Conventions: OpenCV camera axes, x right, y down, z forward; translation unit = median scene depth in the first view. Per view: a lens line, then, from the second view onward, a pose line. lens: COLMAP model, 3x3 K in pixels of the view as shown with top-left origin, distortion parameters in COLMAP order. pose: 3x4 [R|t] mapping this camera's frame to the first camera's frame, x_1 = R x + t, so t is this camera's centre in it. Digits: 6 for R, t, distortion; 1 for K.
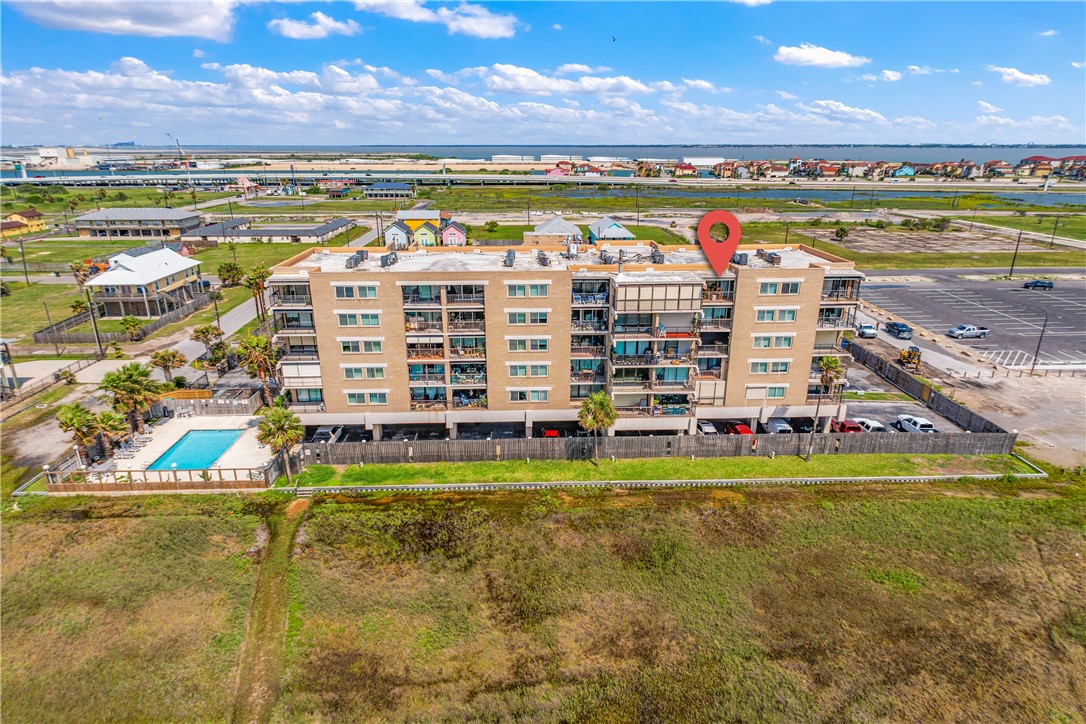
lens RADIAL K [[634.3, 0, 544.0], [0, 634.3, 349.9], [0, 0, 1]] dist [0.004062, 0.002900]
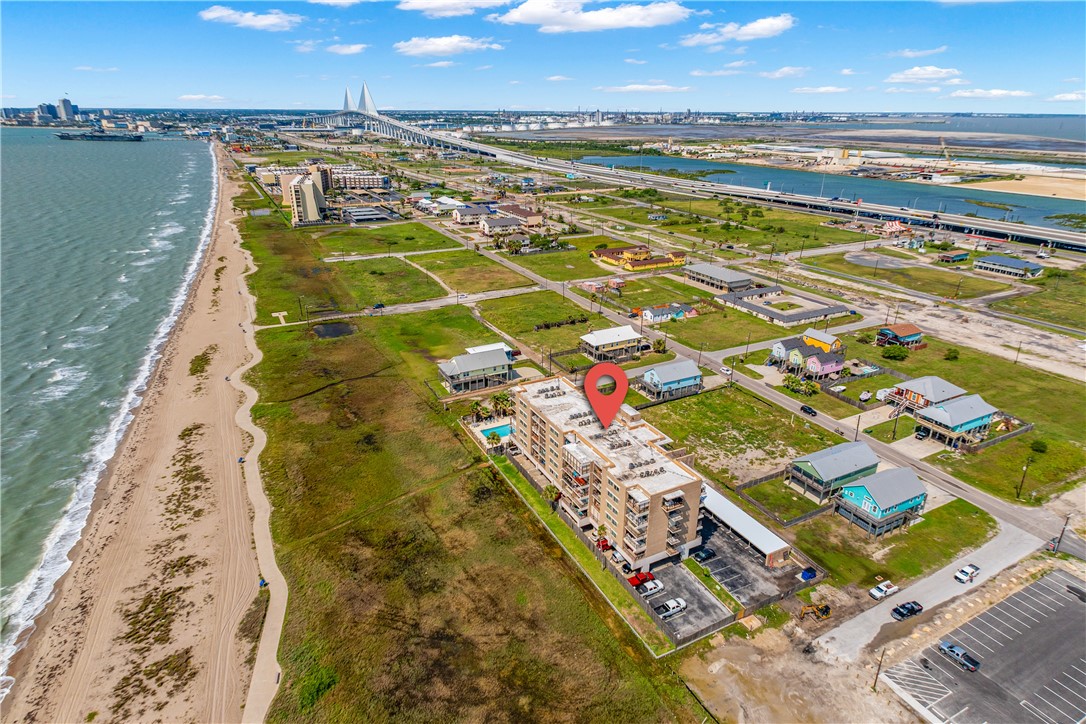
lens RADIAL K [[622.9, 0, 544.2], [0, 622.9, 359.6], [0, 0, 1]] dist [0.024141, -0.023063]
pose [[0.427778, 0.339324, -0.837774, 0.552134], [-0.284944, 0.930226, 0.231273, -0.265271], [0.857795, 0.139785, 0.494618, -0.067798]]
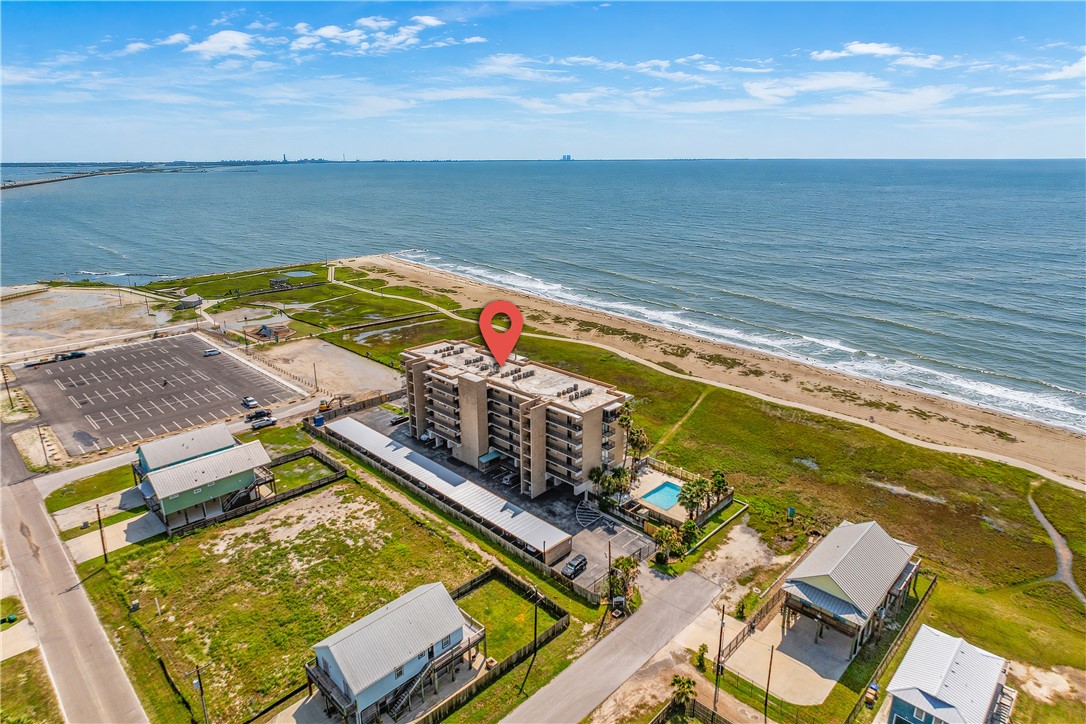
lens RADIAL K [[634.3, 0, 544.0], [0, 634.3, 349.9], [0, 0, 1]] dist [0.004062, 0.002900]
pose [[-0.684206, -0.208294, 0.698911, -0.491602], [0.229850, 0.847914, 0.477714, -0.385480], [-0.692121, 0.487499, -0.532271, 0.664174]]
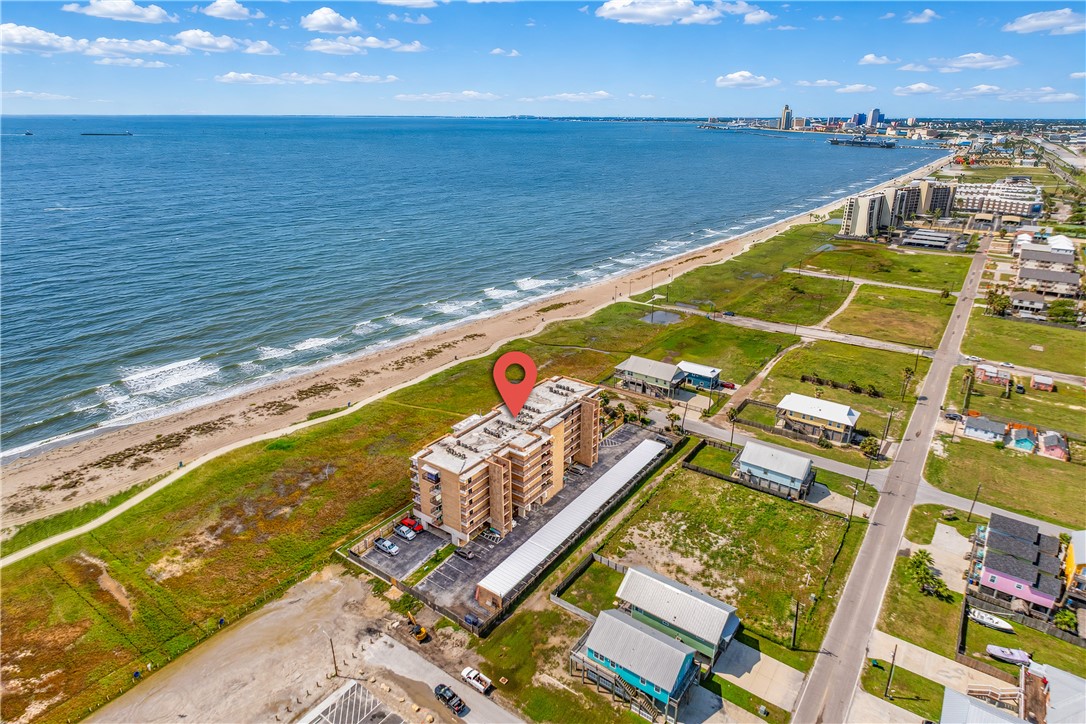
lens RADIAL K [[622.9, 0, 544.2], [0, 622.9, 359.6], [0, 0, 1]] dist [0.024141, -0.023063]
pose [[-0.616551, 0.288418, -0.732584, 0.538773], [-0.246207, 0.813186, 0.527362, -0.525550], [0.747828, 0.505513, -0.430360, 0.662856]]
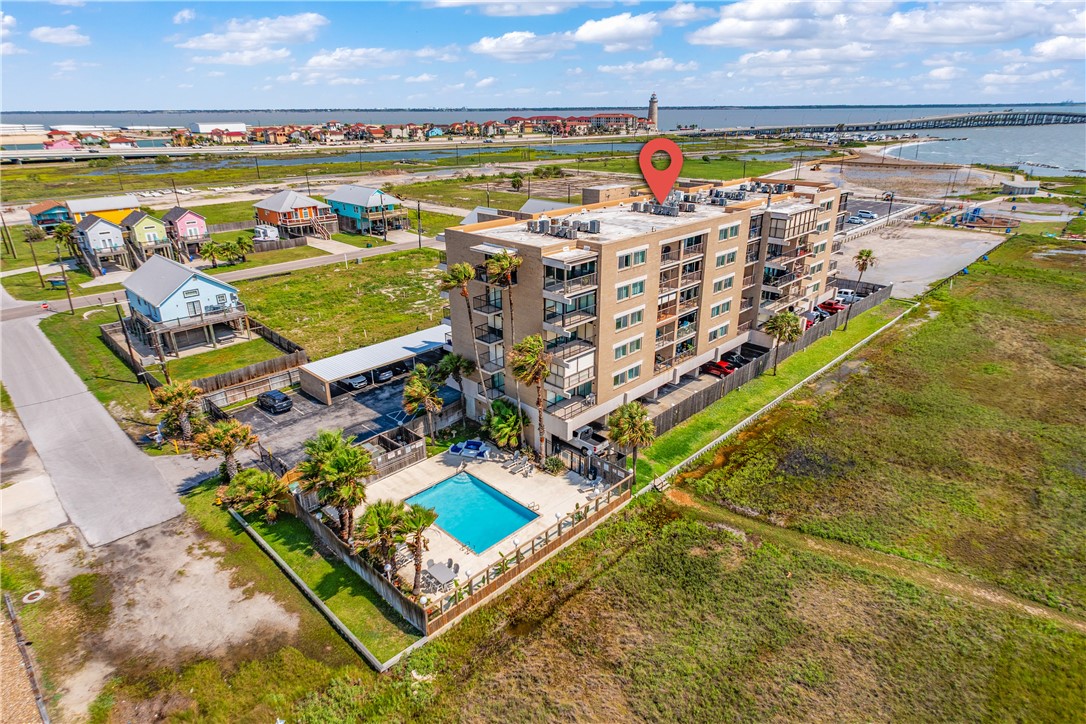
lens RADIAL K [[622.9, 0, 544.2], [0, 622.9, 359.6], [0, 0, 1]] dist [0.024141, -0.023063]
pose [[0.728856, -0.260978, 0.632976, -0.292000], [0.217886, 0.964852, 0.146921, -0.033037], [-0.649072, 0.030833, 0.760102, 0.123515]]
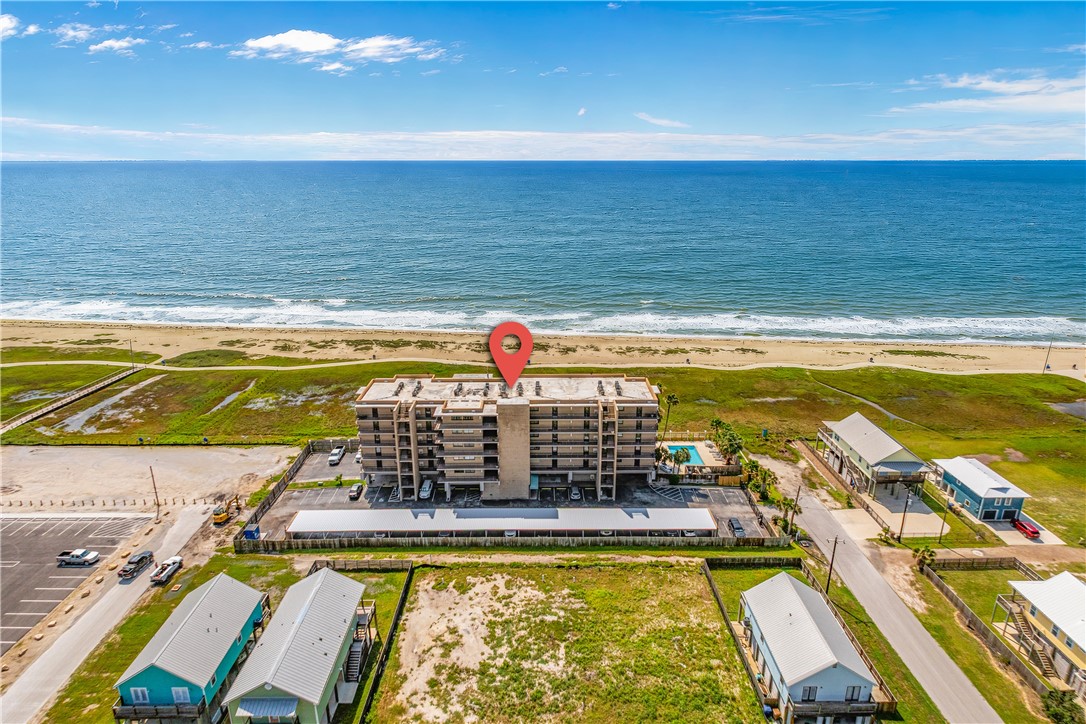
lens RADIAL K [[622.9, 0, 544.2], [0, 622.9, 359.6], [0, 0, 1]] dist [0.024141, -0.023063]
pose [[-0.999491, -0.009345, 0.030494, -0.041433], [0.010242, 0.811433, 0.584356, -0.433906], [-0.030205, 0.584371, -0.810925, 0.823317]]
